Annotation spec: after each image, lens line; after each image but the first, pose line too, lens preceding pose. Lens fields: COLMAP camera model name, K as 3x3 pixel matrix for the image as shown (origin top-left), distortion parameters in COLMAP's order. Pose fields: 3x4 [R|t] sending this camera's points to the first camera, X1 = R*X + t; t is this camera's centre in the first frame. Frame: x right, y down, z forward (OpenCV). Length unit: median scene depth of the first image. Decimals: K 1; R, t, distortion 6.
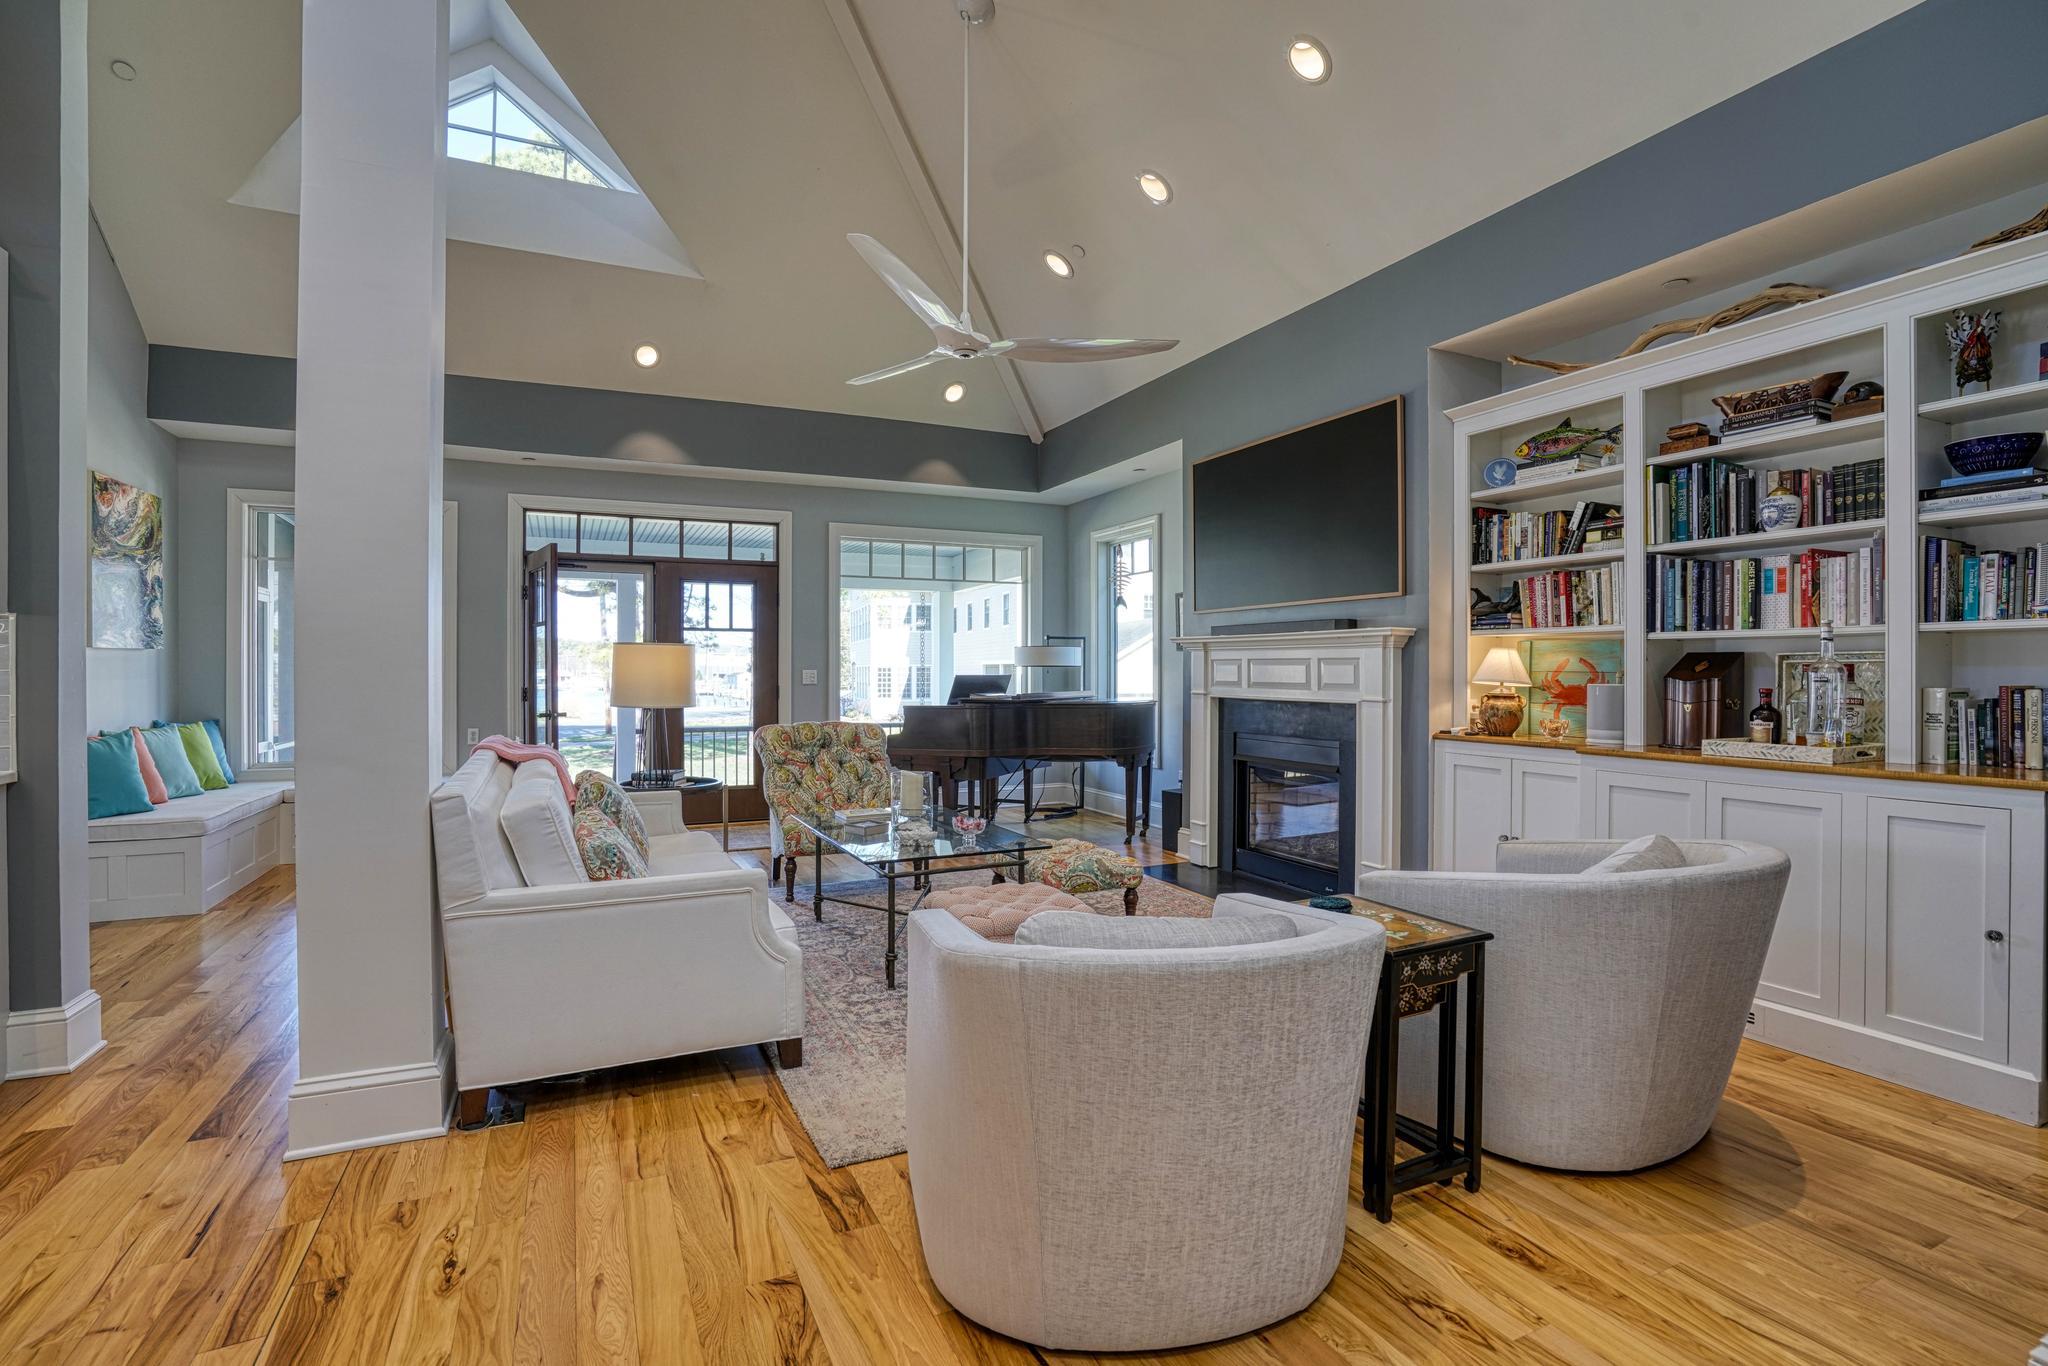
lens RADIAL K [[958.2, 0, 1037.3], [0, 958.2, 674.7], [0, 0, 1]] dist [-0.040936, 0.009403]
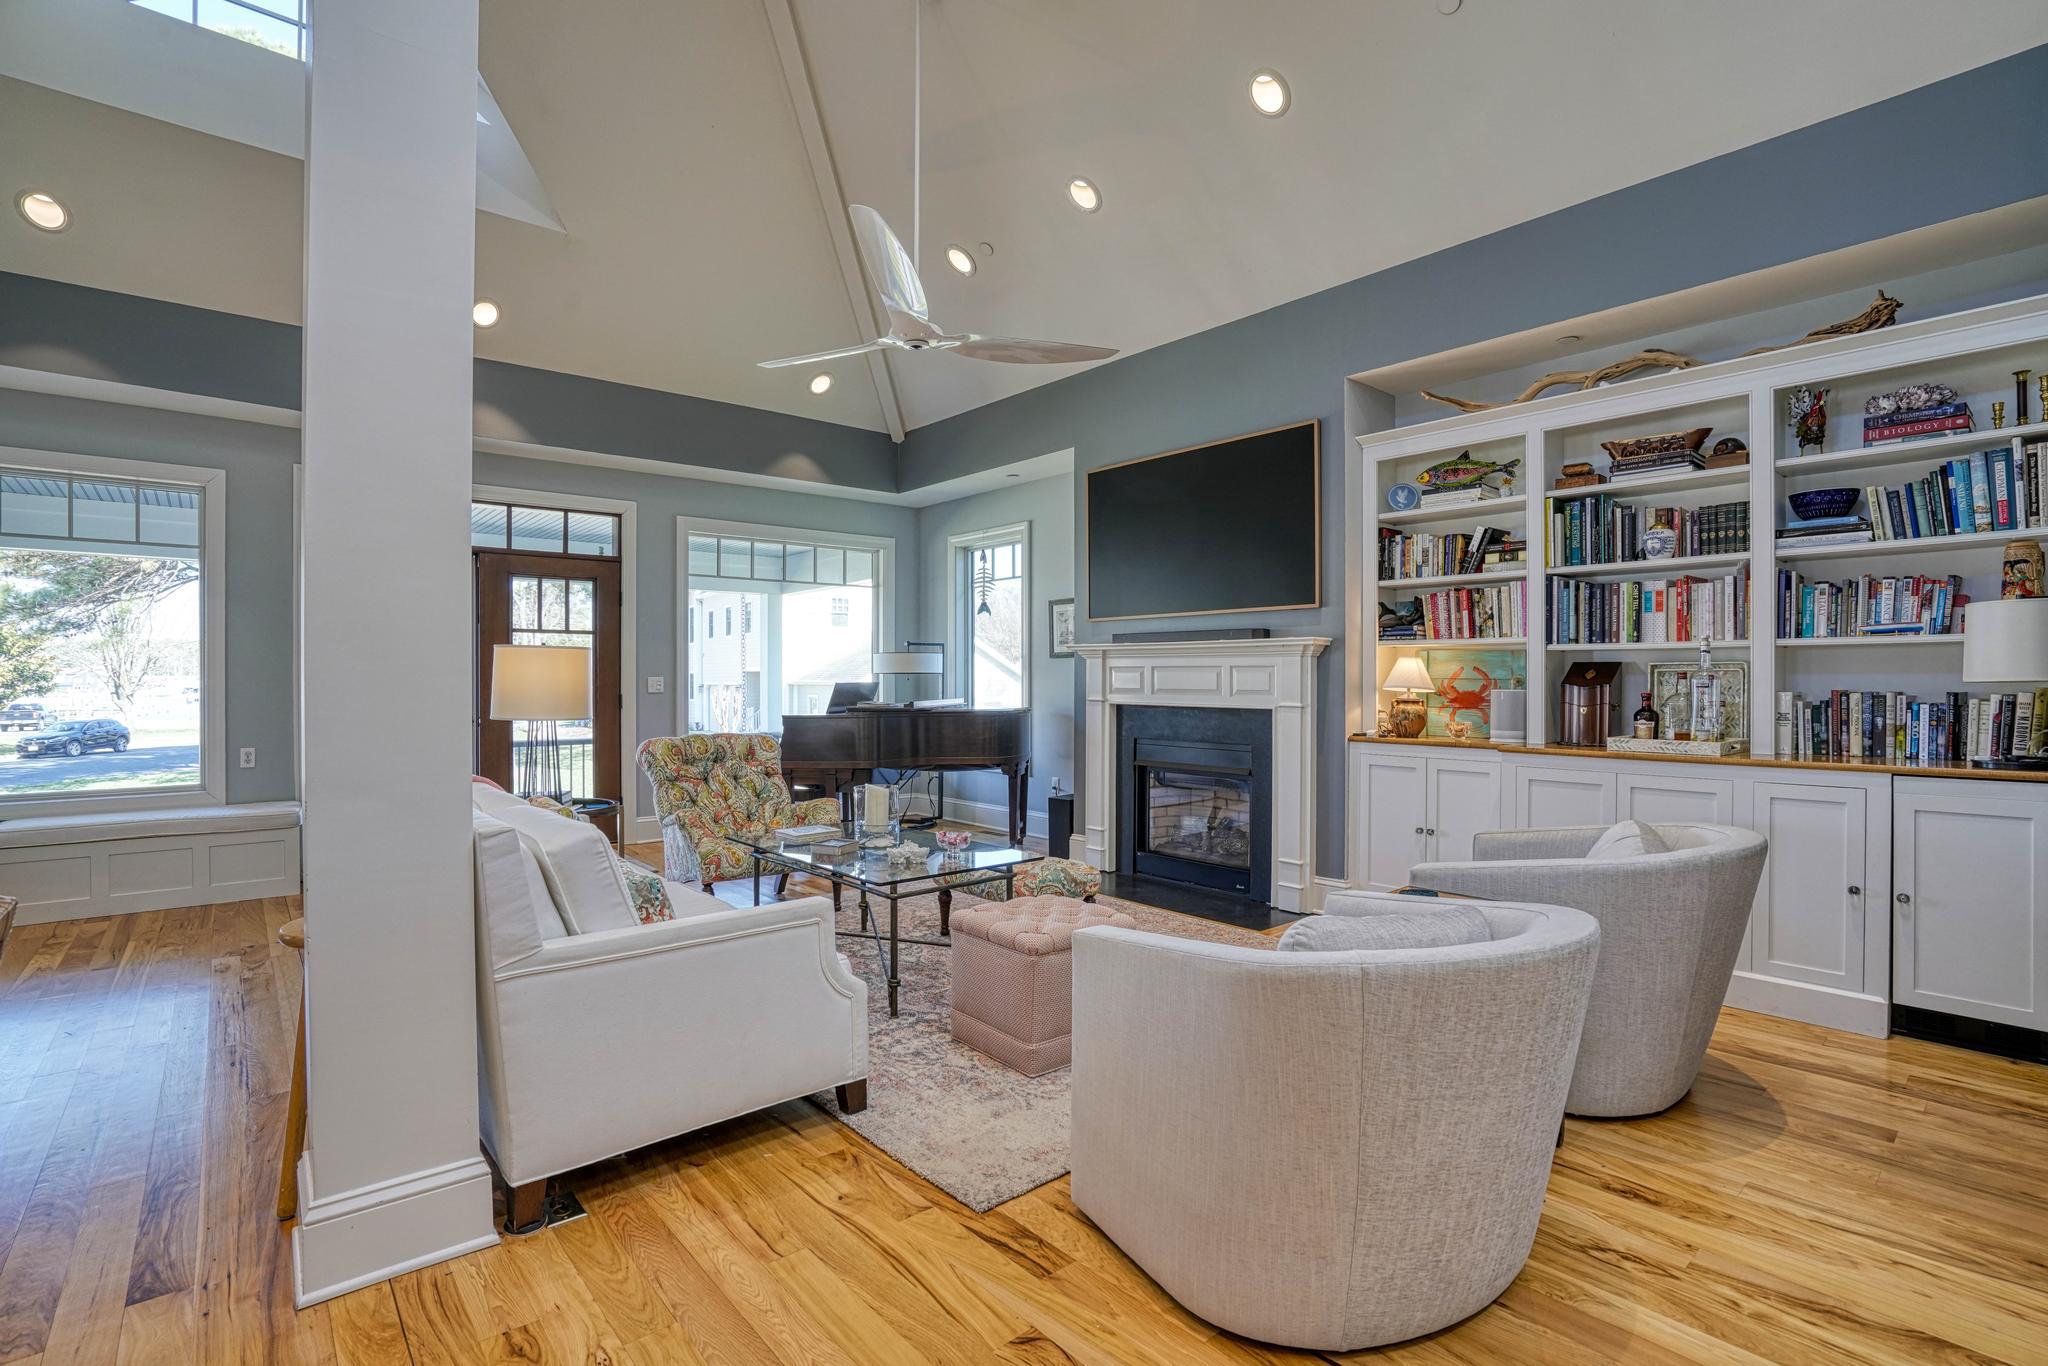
lens RADIAL K [[958.2, 0, 1053.5], [0, 958.2, 691.2], [0, 0, 1]] dist [-0.040936, 0.009403]
pose [[0.963884, -0.003586, 0.266300, -0.169766], [0.001035, 0.999952, 0.009720, 0.000092], [-0.266322, -0.009093, 0.963841, 0.038071]]
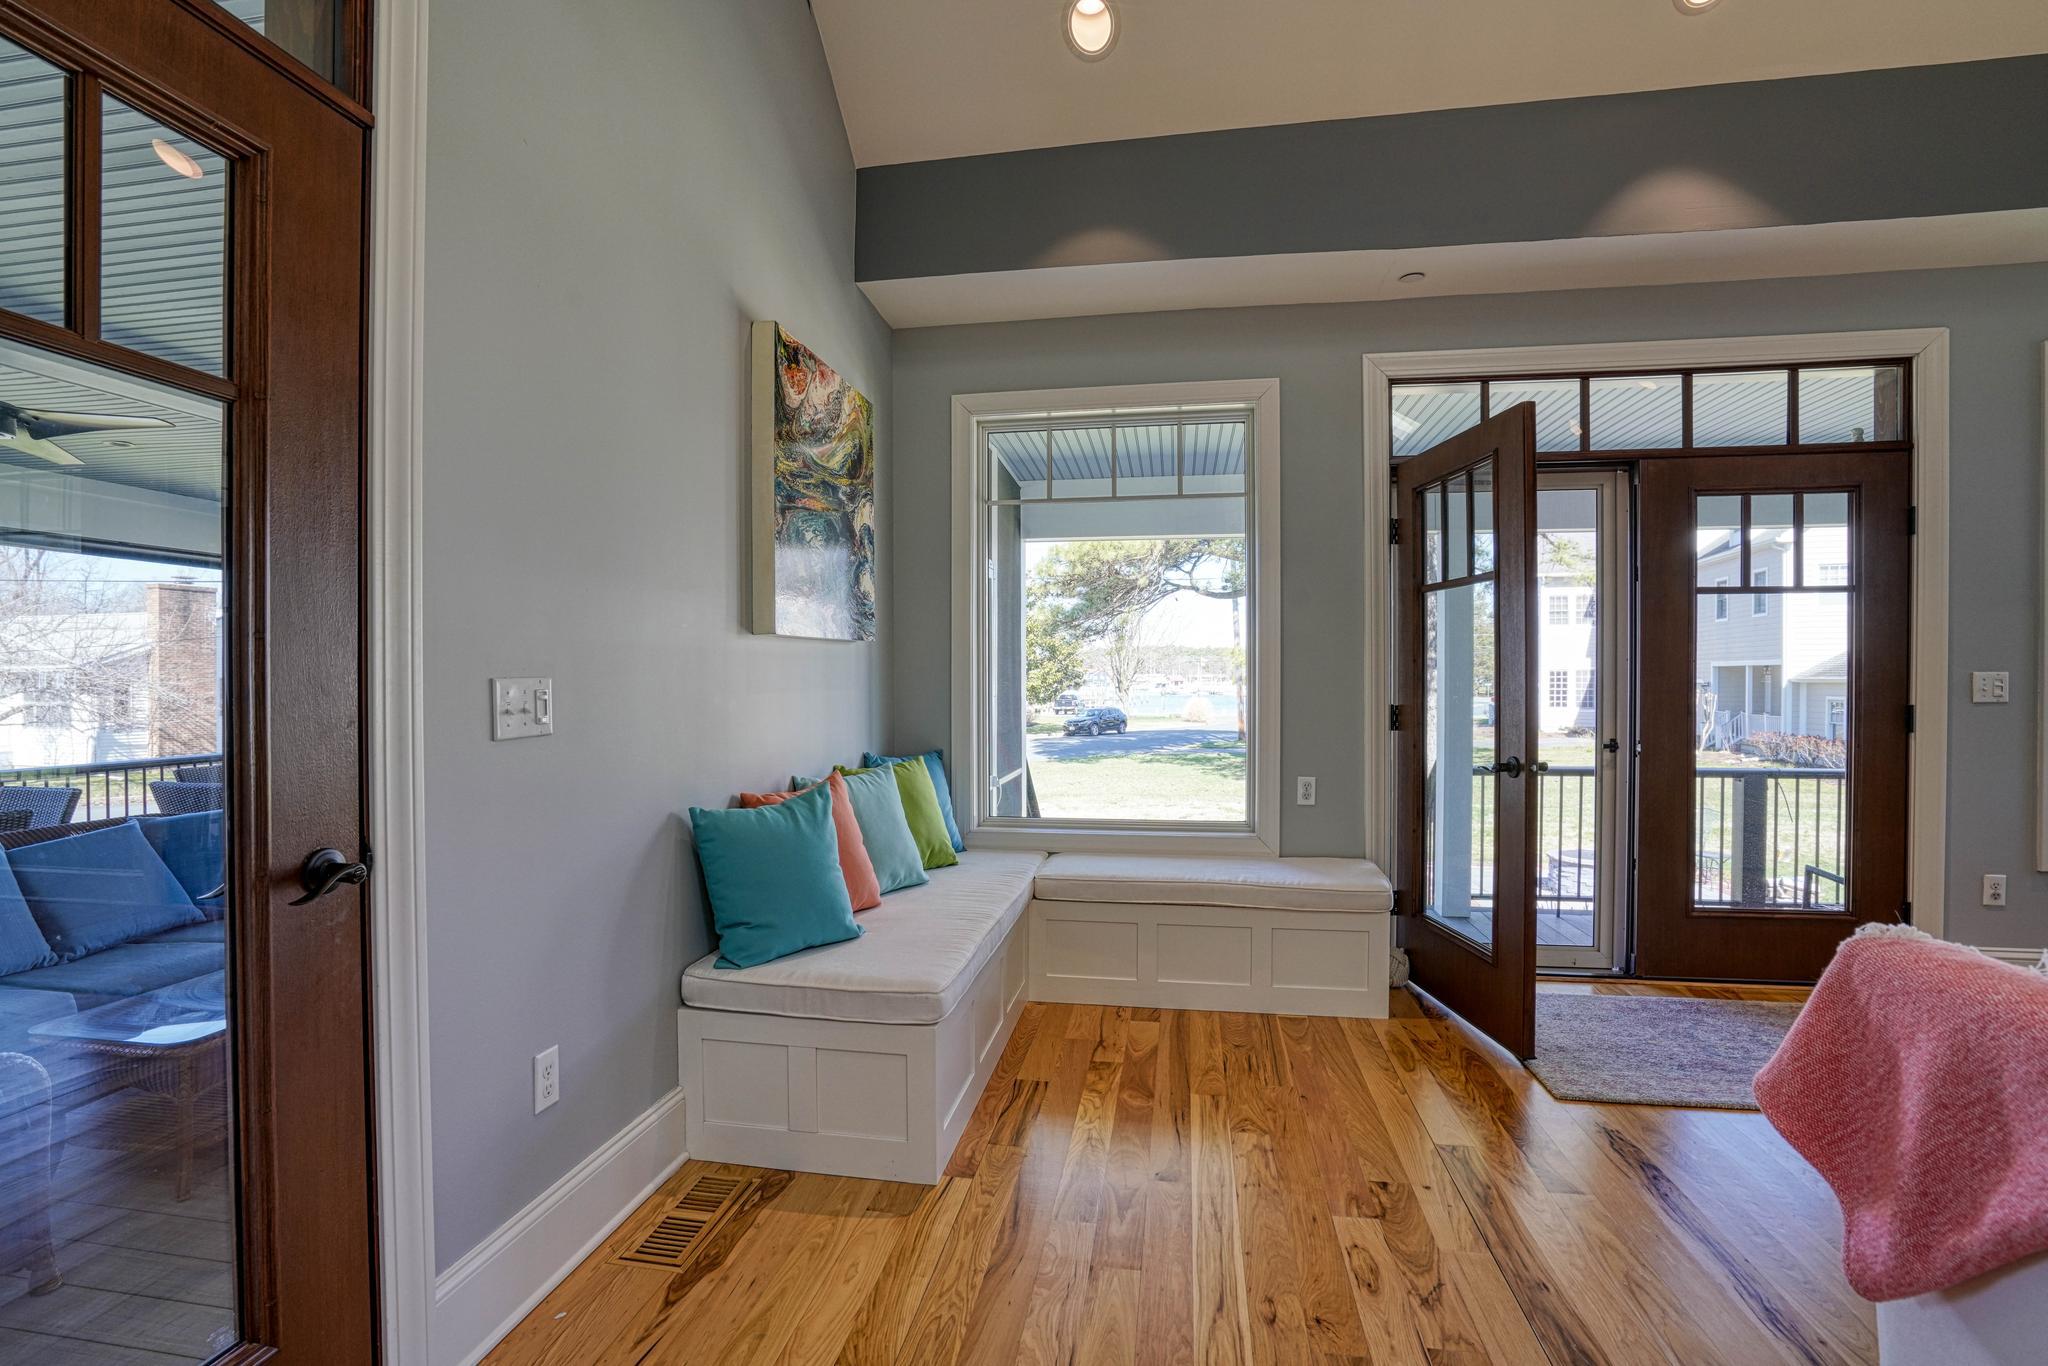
lens RADIAL K [[958.2, 0, 1042.4], [0, 958.2, 693.6], [0, 0, 1]] dist [-0.040936, 0.009403]
pose [[0.828526, 0.010158, -0.559859, -0.527176], [-0.001557, 0.999873, 0.015837, -0.003508], [0.559949, -0.012250, 0.828437, 0.574297]]
